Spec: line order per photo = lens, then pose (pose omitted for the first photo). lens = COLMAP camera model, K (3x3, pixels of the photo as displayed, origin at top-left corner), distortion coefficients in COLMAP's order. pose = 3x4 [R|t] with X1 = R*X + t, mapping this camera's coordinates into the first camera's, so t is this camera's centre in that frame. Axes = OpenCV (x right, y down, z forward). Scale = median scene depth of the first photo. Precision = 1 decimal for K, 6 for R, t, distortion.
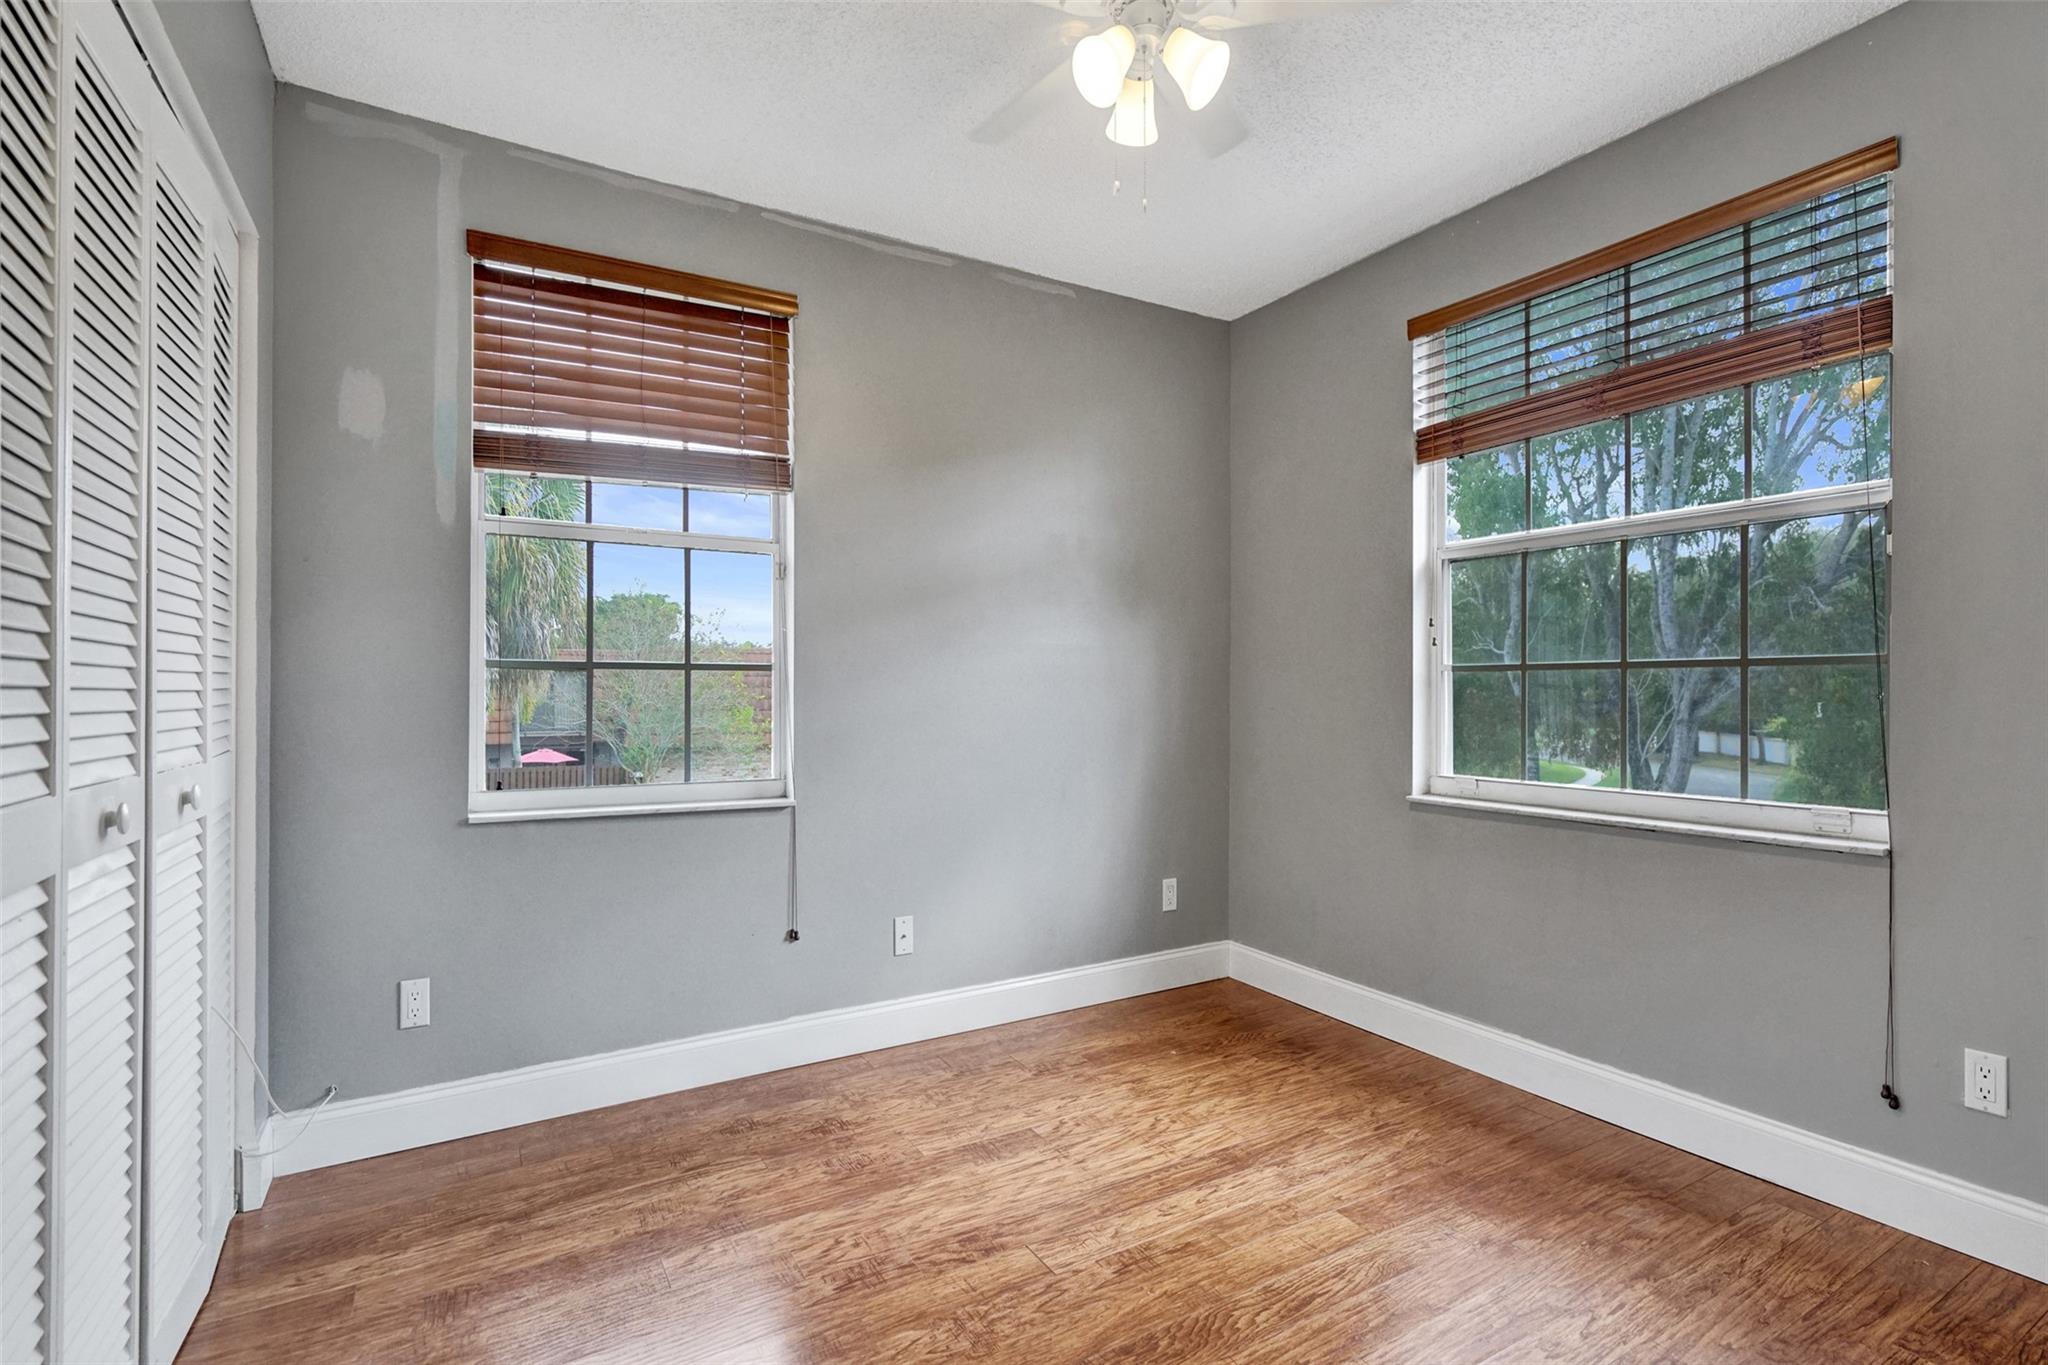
lens RADIAL K [[954.9, 0, 1024.0], [0, 954.9, 682.5], [0, 0, 1]] dist [-0.001786, 0.000094]
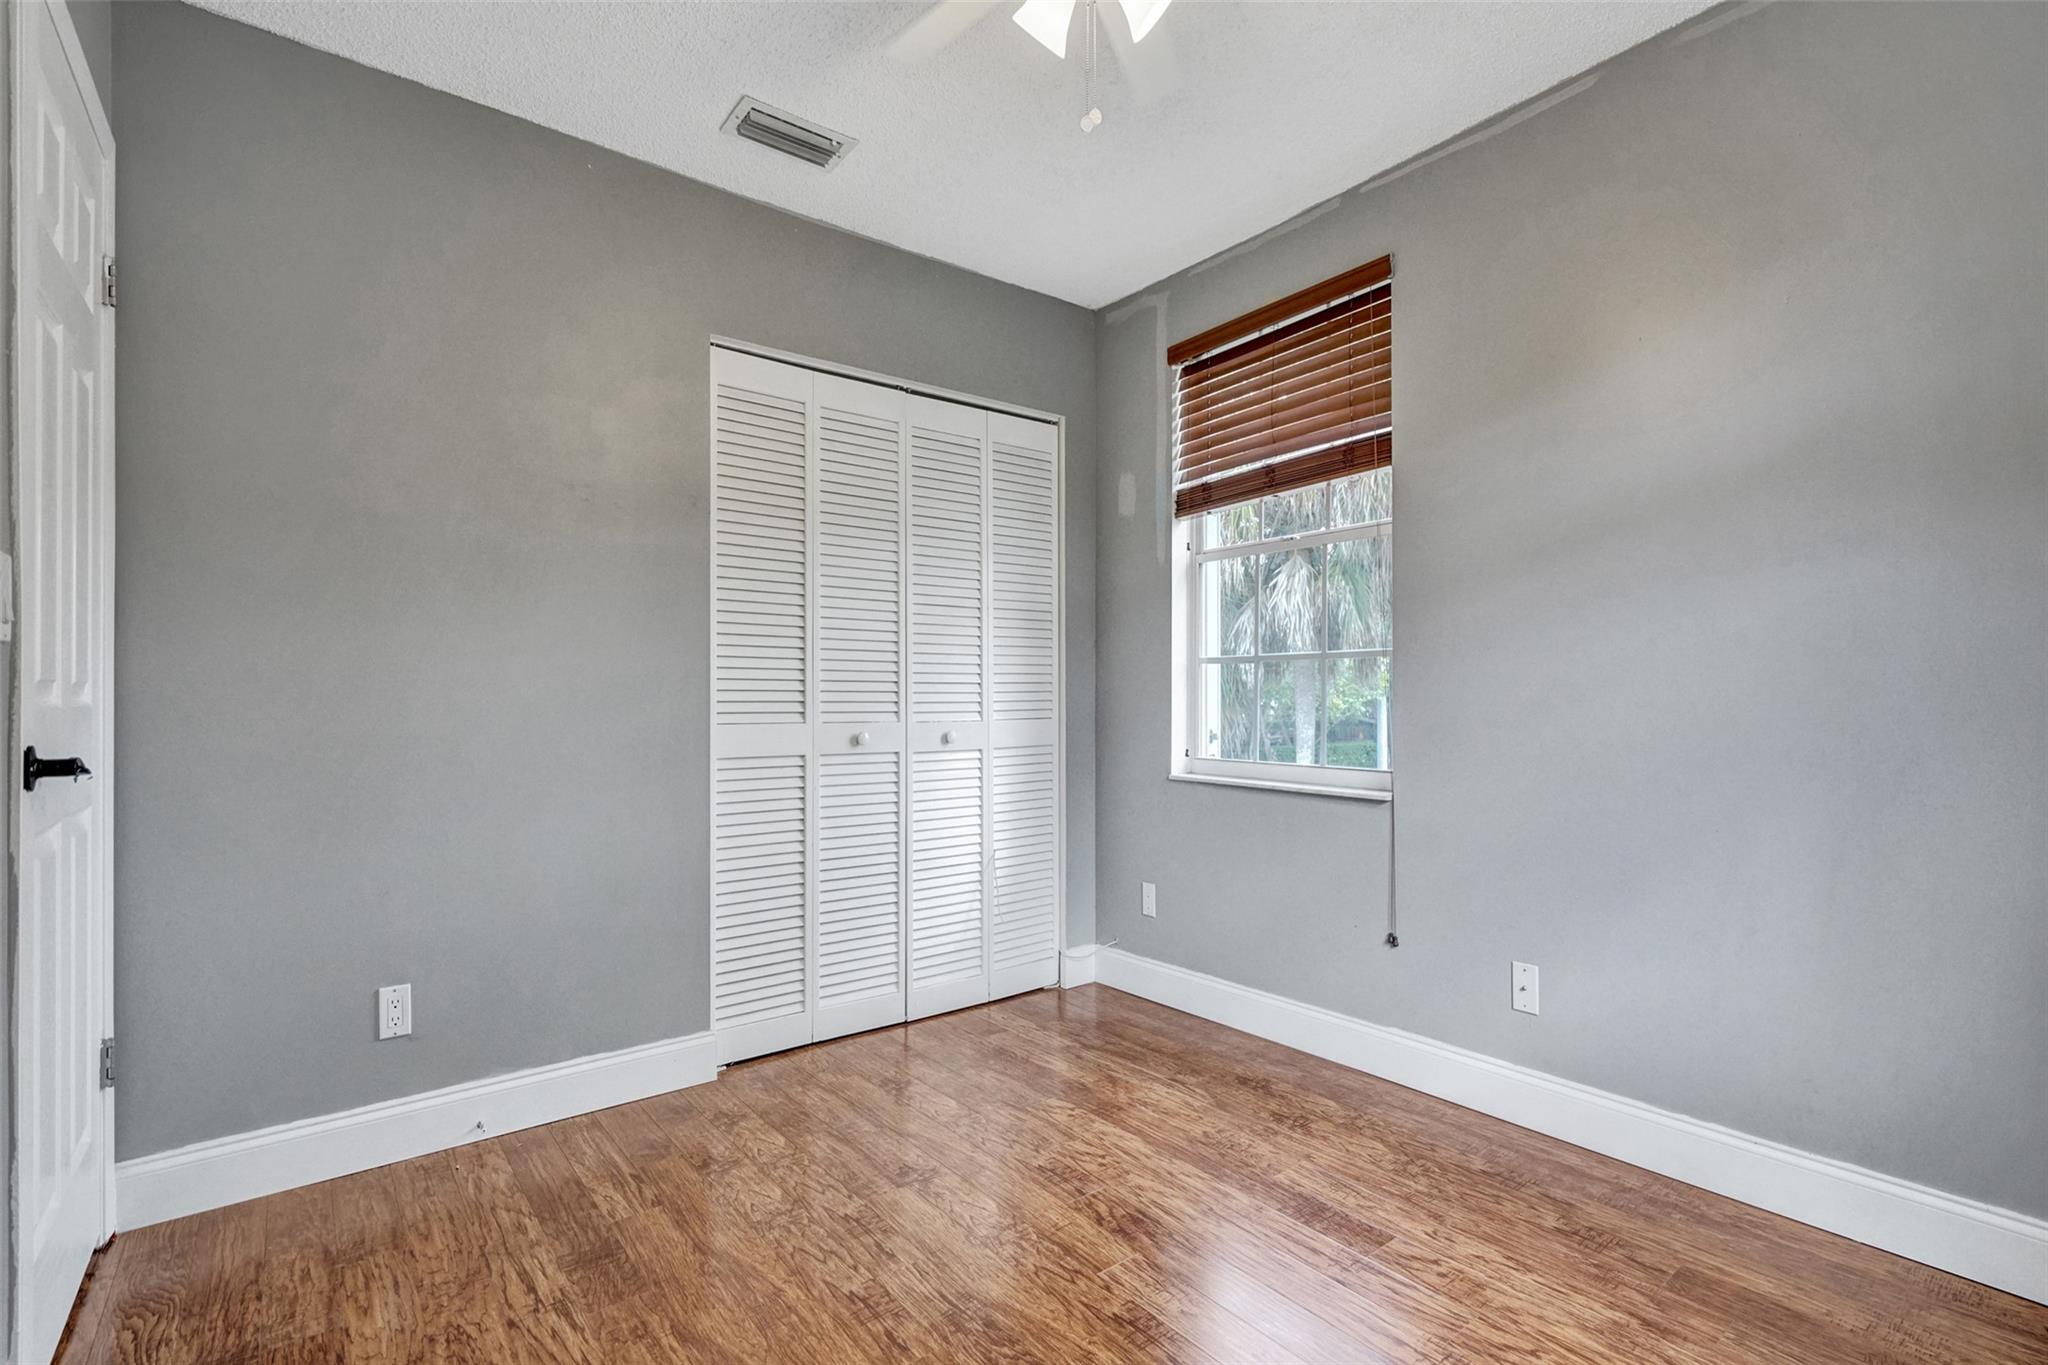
lens RADIAL K [[954.9, 0, 1024.0], [0, 954.9, 682.5], [0, 0, 1]] dist [-0.001786, 0.000094]
pose [[0.121277, -0.015718, -0.992494, 0.710982], [0.008549, 0.999854, -0.014790, 0.026028], [0.992582, -0.006691, 0.121394, 0.584569]]
